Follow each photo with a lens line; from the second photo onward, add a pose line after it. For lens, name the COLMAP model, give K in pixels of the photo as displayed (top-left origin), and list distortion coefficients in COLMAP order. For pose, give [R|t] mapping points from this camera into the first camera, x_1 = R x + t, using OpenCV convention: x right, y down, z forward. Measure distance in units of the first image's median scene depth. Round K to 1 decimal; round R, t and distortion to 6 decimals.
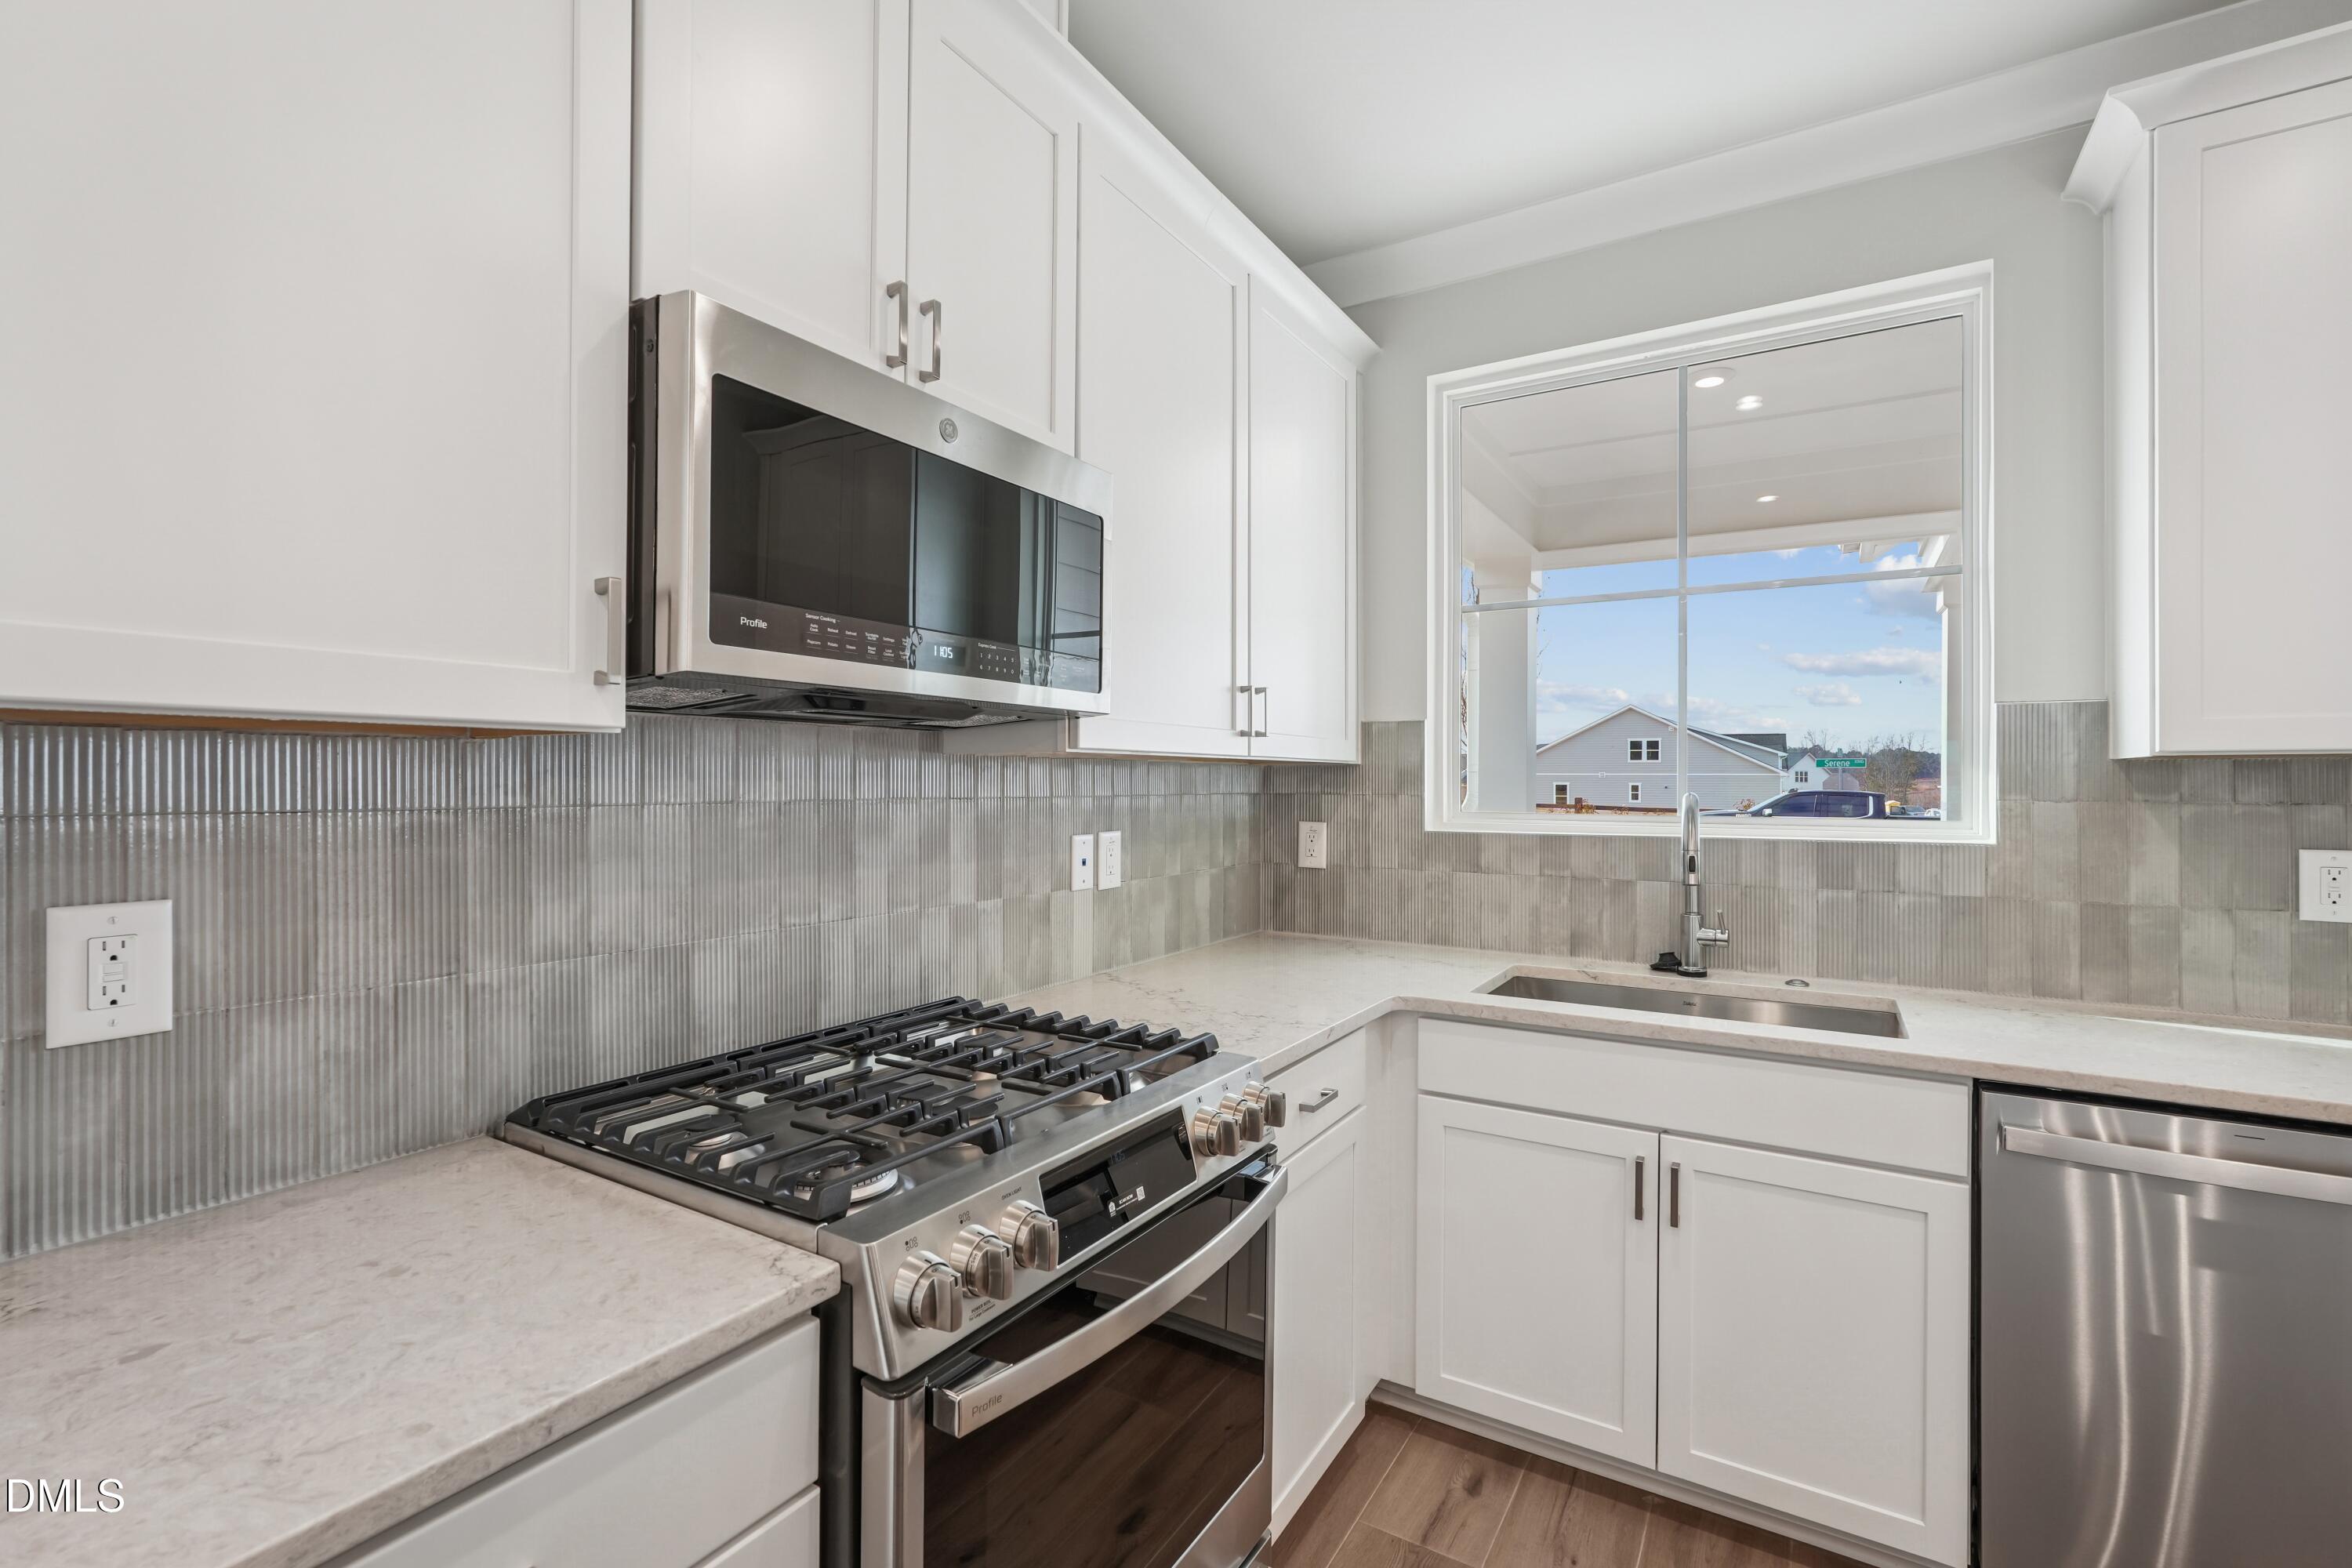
lens RADIAL K [[1046.4, 0, 1184.0], [0, 1046.4, 775.2], [0, 0, 1]] dist [-0.011136, 0.000155]
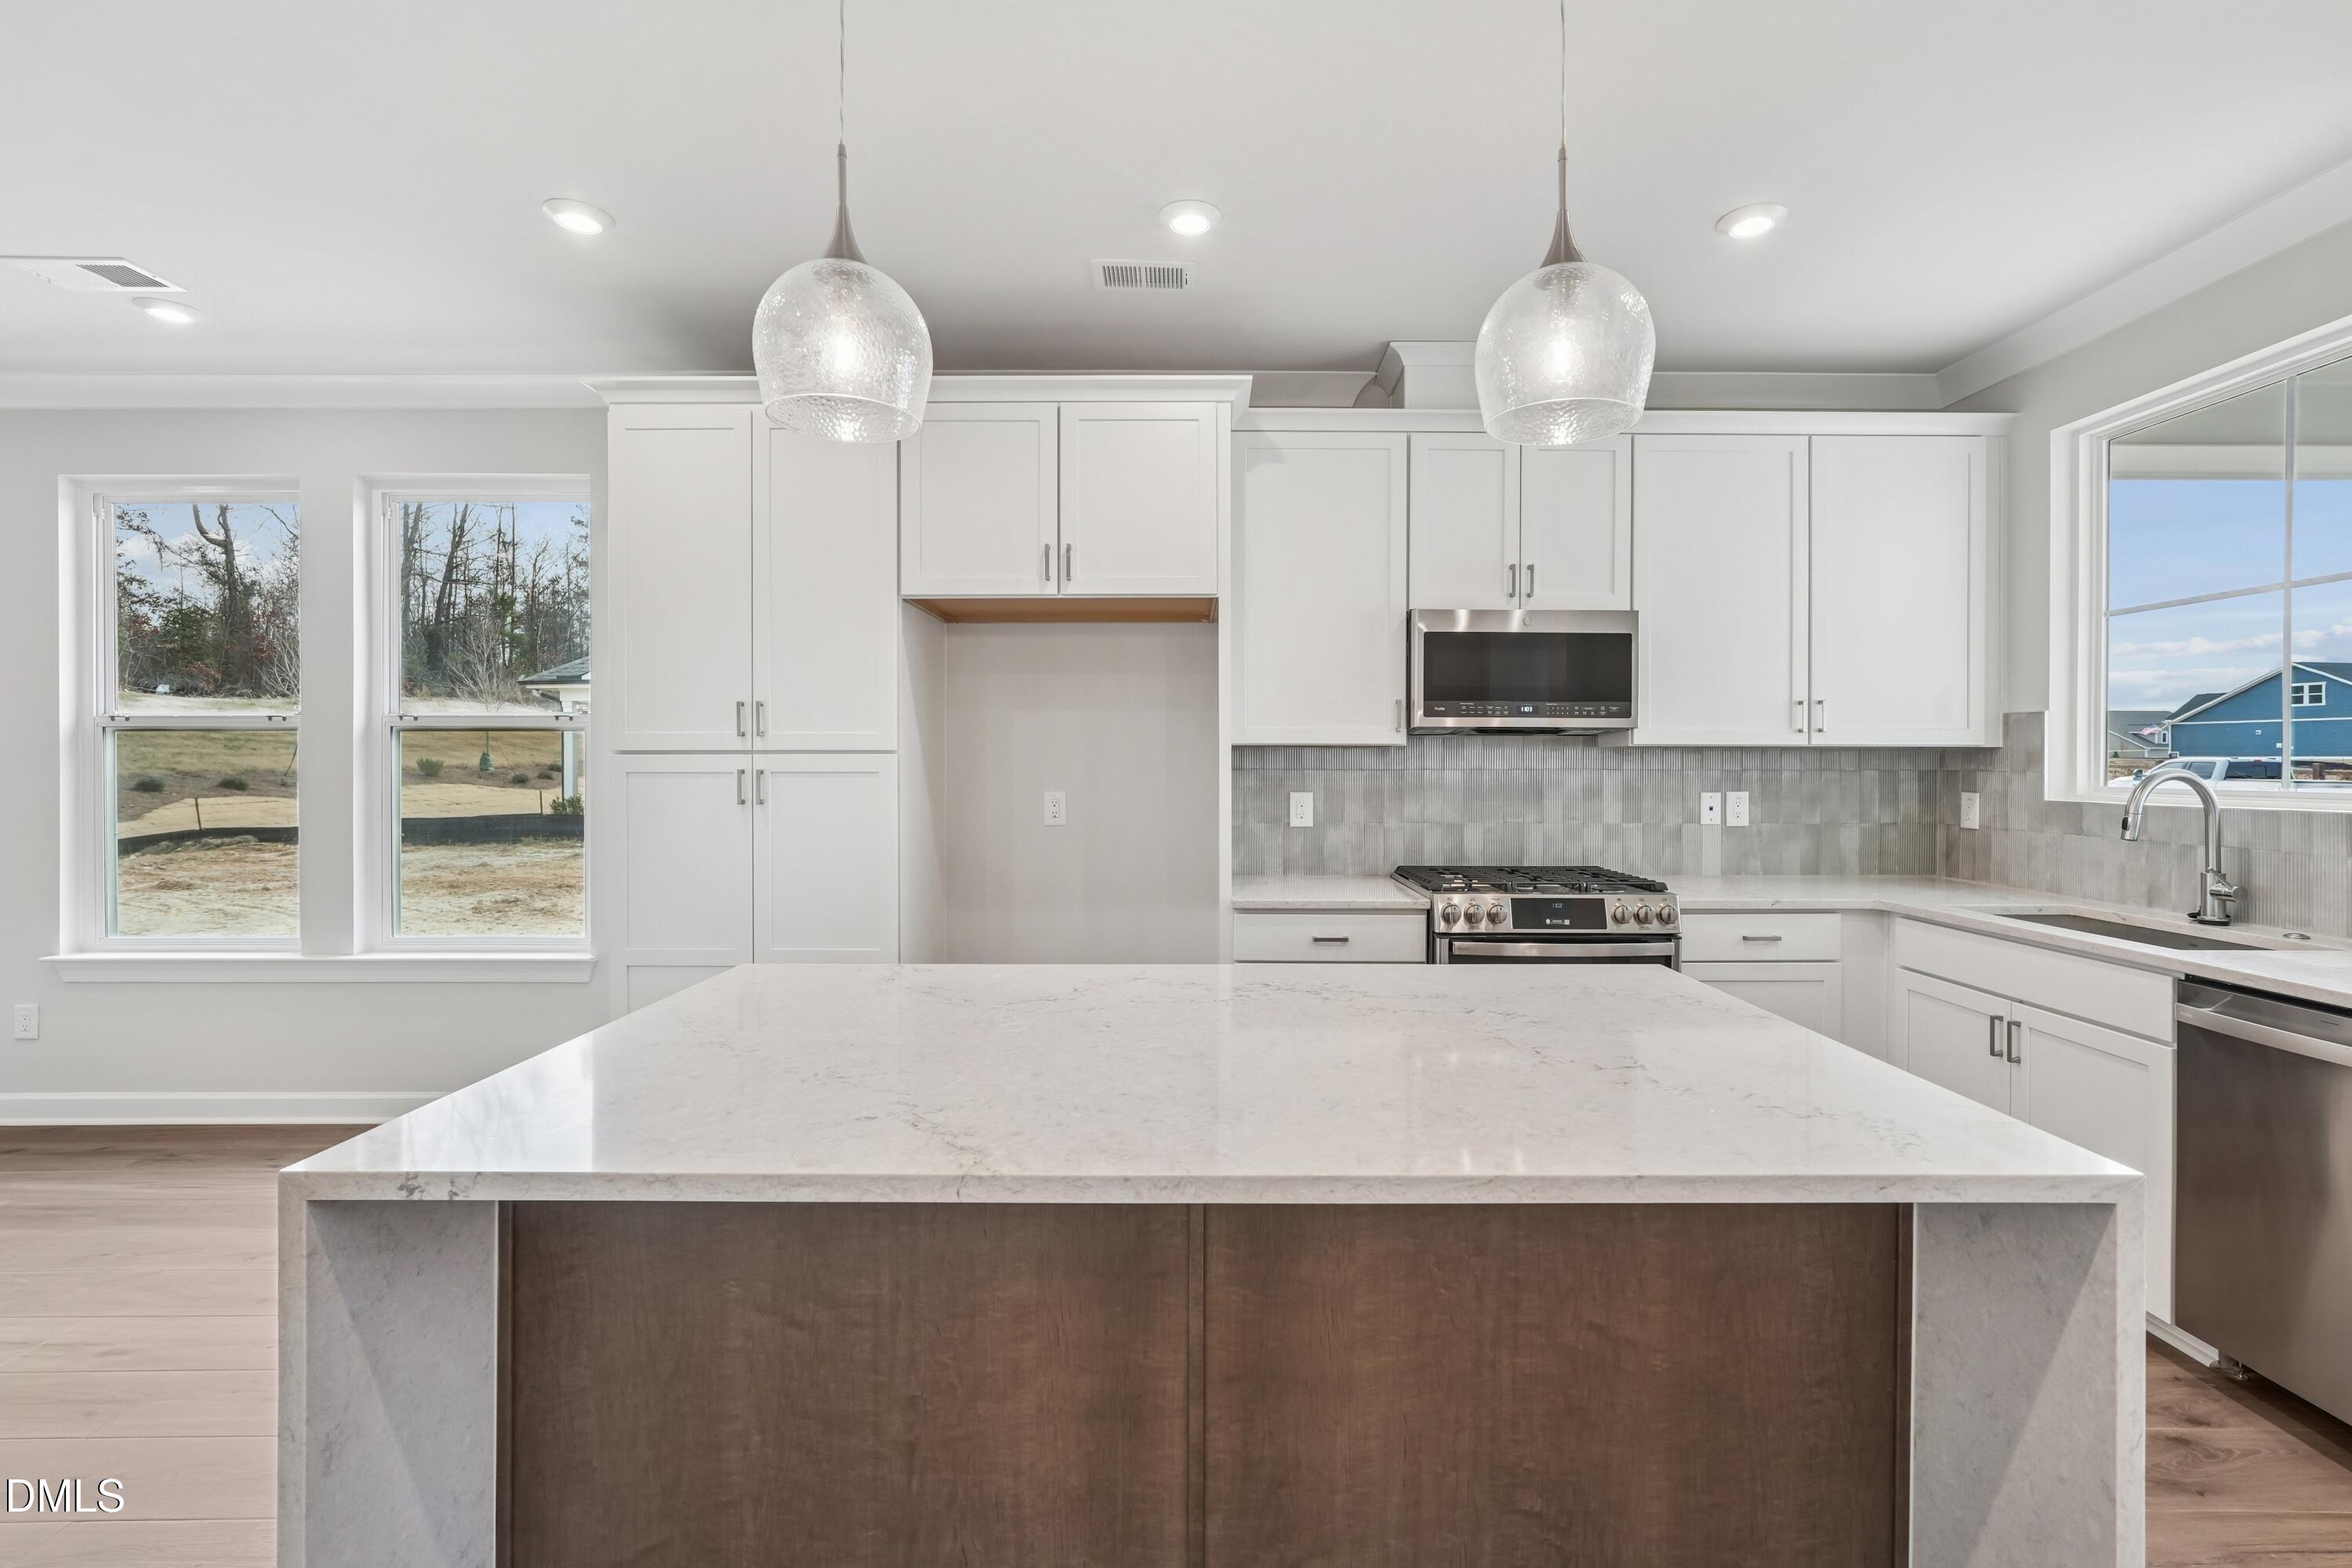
lens RADIAL K [[1046.4, 0, 1184.0], [0, 1046.4, 775.2], [0, 0, 1]] dist [-0.011136, 0.000155]
pose [[0.517404, 0.008448, -0.855700, 1.024806], [0.005278, 0.999901, 0.013063, 0.002342], [0.855725, -0.011276, 0.517308, -0.689898]]
